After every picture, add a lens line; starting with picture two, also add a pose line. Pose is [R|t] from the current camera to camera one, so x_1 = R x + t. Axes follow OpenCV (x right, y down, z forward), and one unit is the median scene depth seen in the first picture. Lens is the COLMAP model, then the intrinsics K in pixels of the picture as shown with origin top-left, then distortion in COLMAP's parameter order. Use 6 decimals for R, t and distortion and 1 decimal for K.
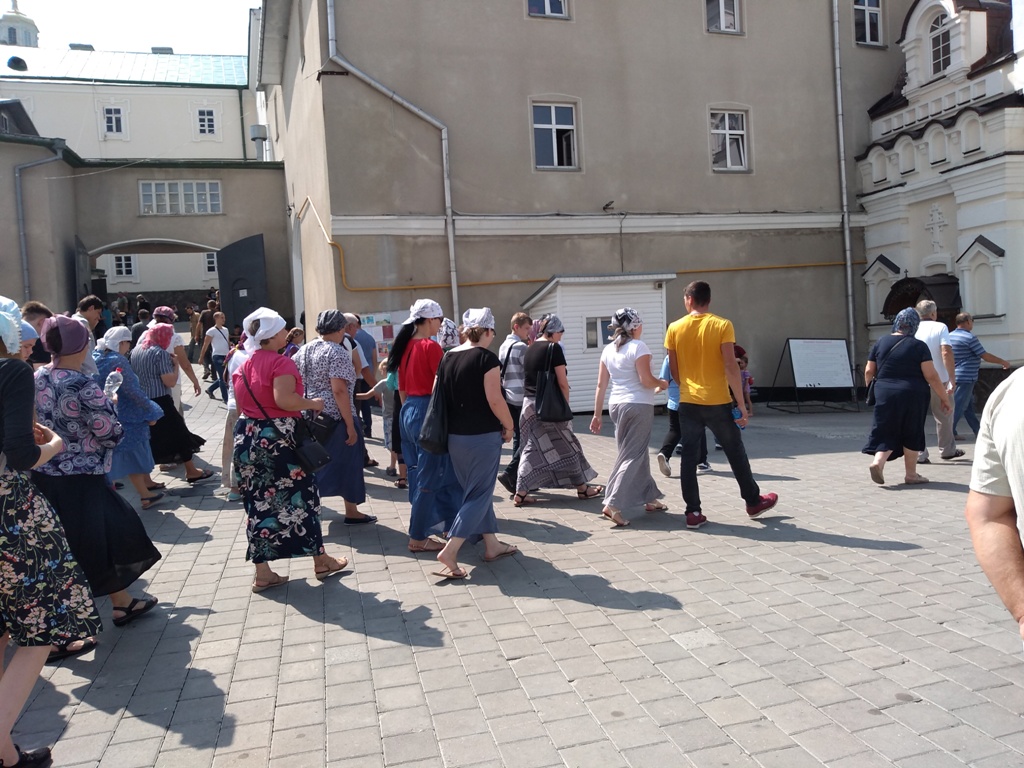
lens RADIAL K [[792.4, 0, 506.2], [0, 792.4, 386.9], [0, 0, 1]] dist [0.080278, -0.140168]
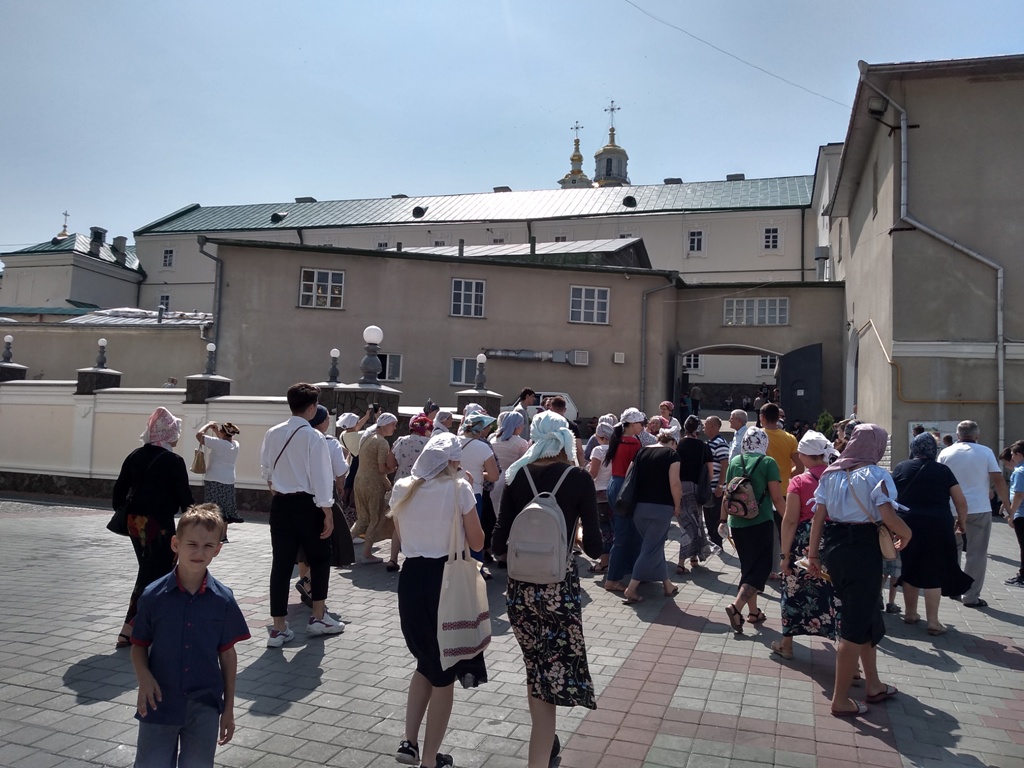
lens RADIAL K [[862.2, 0, 512.5], [0, 862.2, 362.3], [0, 0, 1]] dist [-0.011030, -0.013228]
pose [[0.824040, 0.042082, -0.564967, 0.044499], [-0.119479, 0.987717, -0.100697, 0.021255], [0.553790, 0.150480, 0.818946, -0.367168]]
